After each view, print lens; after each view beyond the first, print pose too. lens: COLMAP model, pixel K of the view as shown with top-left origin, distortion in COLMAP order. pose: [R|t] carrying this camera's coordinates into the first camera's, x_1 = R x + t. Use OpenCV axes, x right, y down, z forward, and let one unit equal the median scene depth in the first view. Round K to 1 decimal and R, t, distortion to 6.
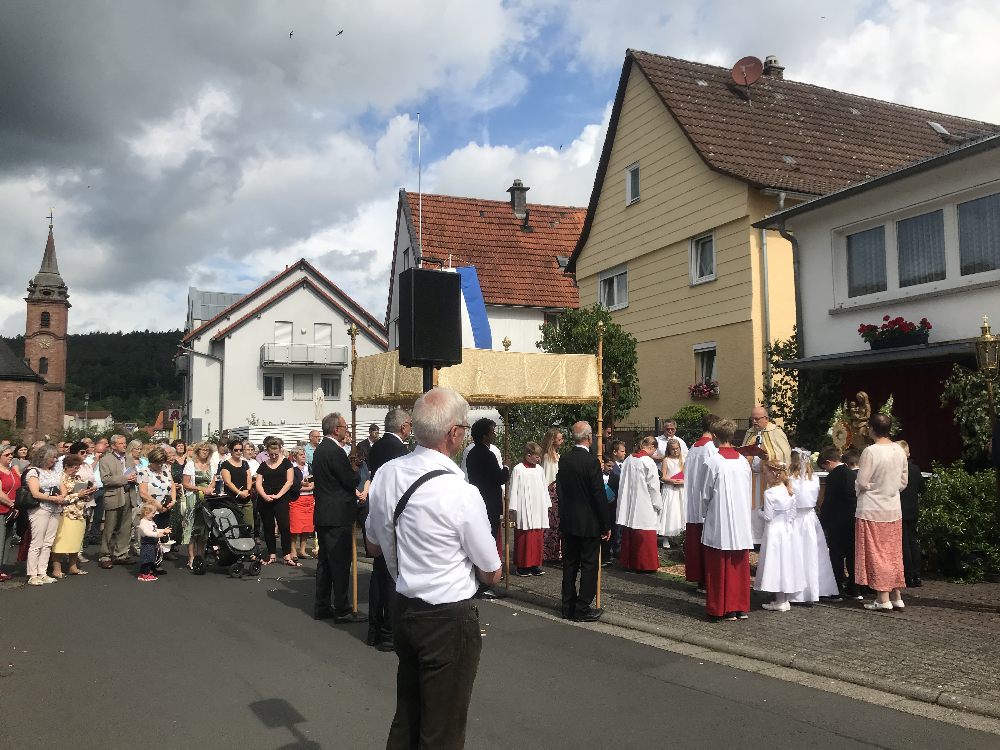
lens RADIAL K [[822.6, 0, 501.4], [0, 822.6, 370.9], [0, 0, 1]] dist [0.005619, -0.020974]
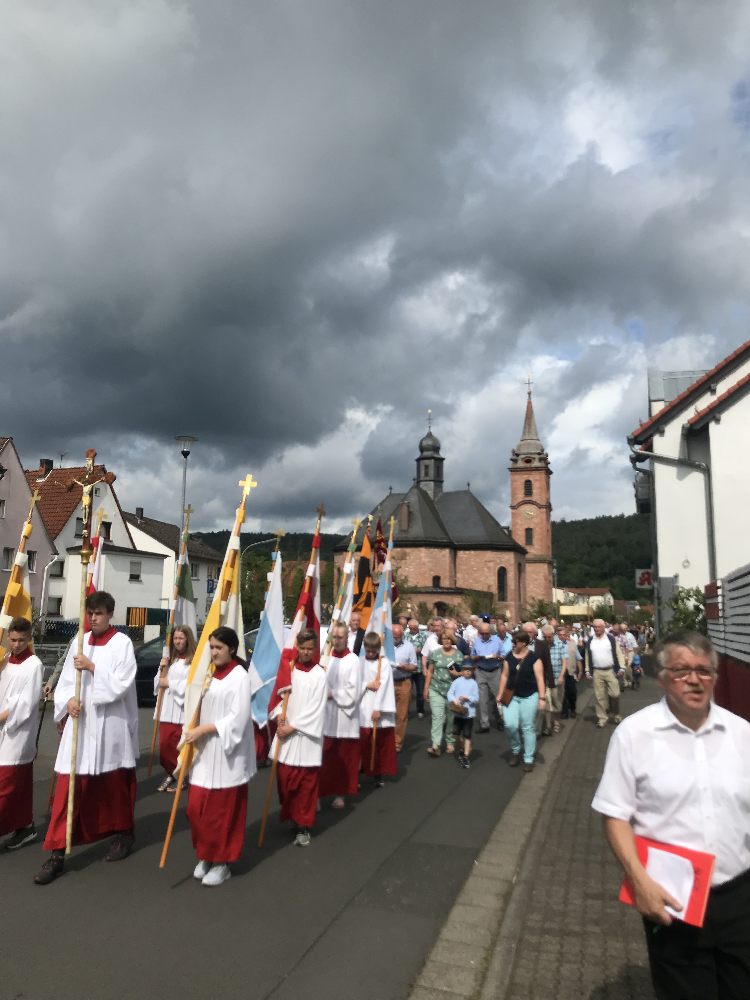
lens RADIAL K [[822.6, 0, 374.1], [0, 822.6, 494.1], [0, 0, 1]] dist [0.005619, -0.020974]
pose [[0.745009, -0.075854, -0.662727, -0.048256], [0.030621, 0.996355, -0.079617, 0.013511], [0.666351, 0.039022, 0.744617, 0.150336]]
